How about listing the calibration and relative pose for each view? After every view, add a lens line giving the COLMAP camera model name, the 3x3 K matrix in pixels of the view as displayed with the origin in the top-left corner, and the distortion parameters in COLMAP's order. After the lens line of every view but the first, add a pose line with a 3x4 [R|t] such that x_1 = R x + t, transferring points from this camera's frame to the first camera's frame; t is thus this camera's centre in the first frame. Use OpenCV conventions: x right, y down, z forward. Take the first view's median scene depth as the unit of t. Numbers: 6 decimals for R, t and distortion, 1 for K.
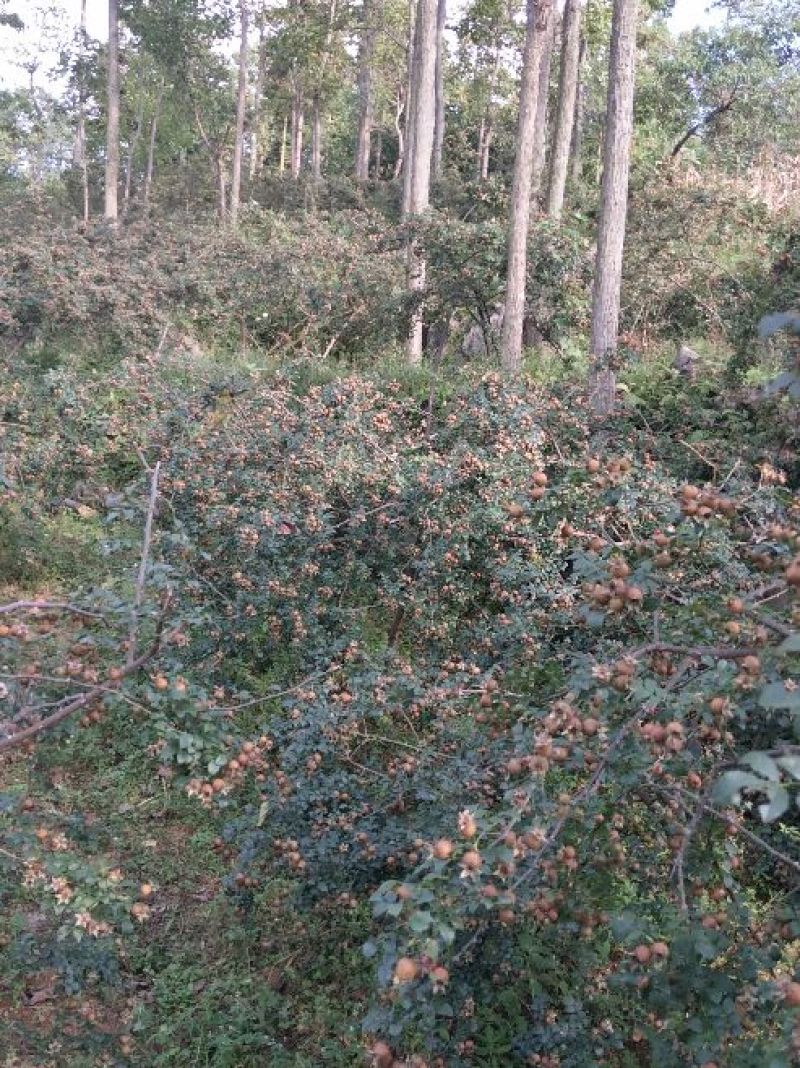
lens RADIAL K [[971.4, 0, 400.0], [0, 971.4, 534.0], [0, 0, 1]] dist [0.061974, -0.111790]
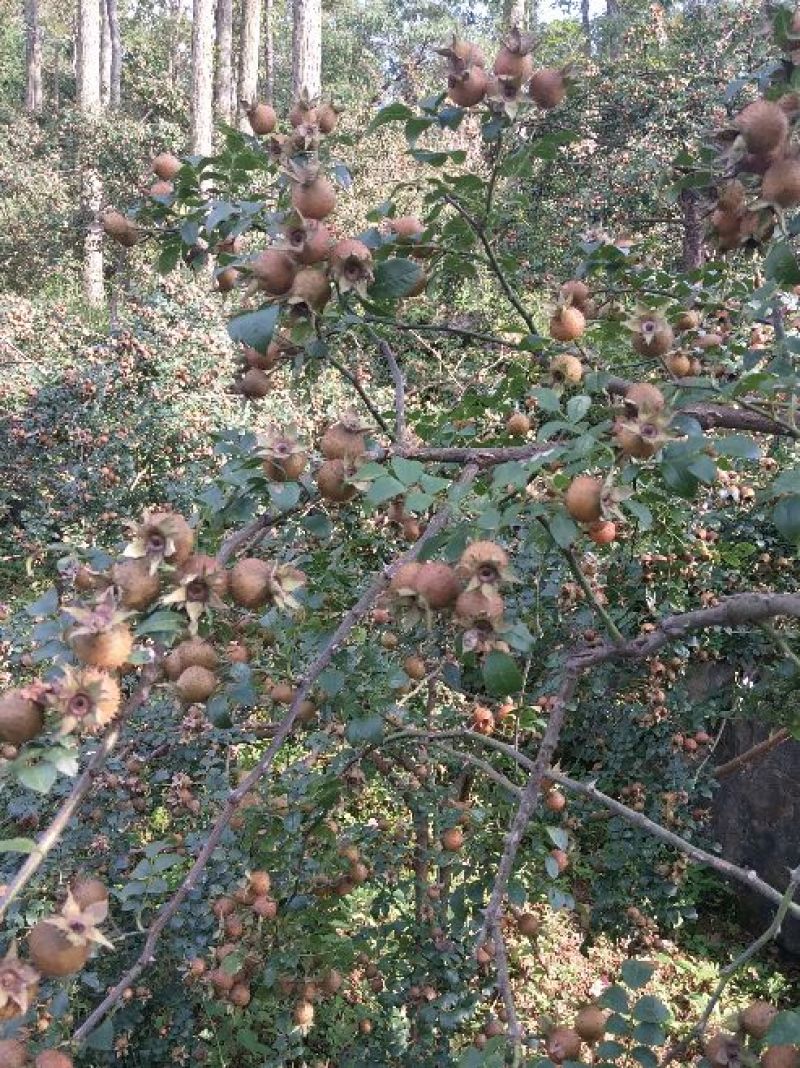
lens RADIAL K [[963.1, 0, 368.8], [0, 963.1, 534.0], [0, 0, 1]] dist [-0.005746, -0.001861]
pose [[0.966359, -0.056464, 0.250923, 0.056624], [0.053765, 0.998398, 0.017605, 0.067167], [-0.251515, -0.003522, 0.967847, 0.247794]]
